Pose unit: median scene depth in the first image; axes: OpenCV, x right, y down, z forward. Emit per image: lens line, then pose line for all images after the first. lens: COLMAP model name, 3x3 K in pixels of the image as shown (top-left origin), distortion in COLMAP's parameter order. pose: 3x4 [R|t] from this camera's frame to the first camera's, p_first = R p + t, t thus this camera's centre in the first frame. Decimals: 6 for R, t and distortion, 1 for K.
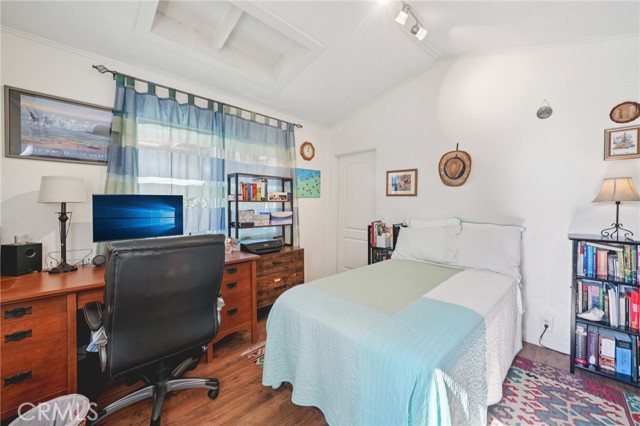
lens RADIAL K [[249.3, 0, 317.2], [0, 249.3, 213.9], [0, 0, 1]] dist [-0.001639, -0.000024]
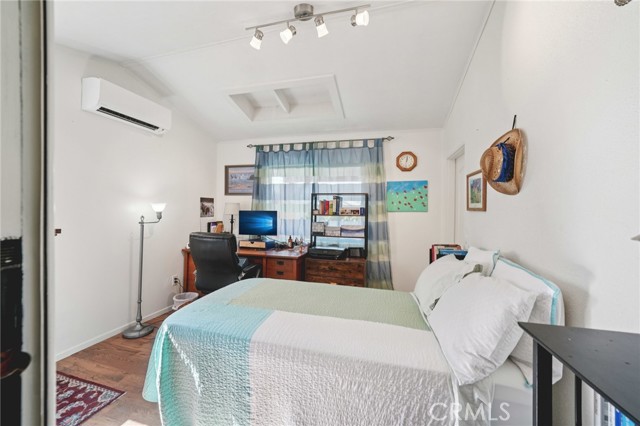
lens RADIAL K [[249.3, 0, 317.2], [0, 249.3, 213.9], [0, 0, 1]] dist [-0.001639, -0.000024]
pose [[0.512224, 0.015597, -0.858710, 0.748618], [-0.051991, 0.998565, -0.012875, -0.036383], [0.857277, 0.051240, 0.512300, 0.322097]]
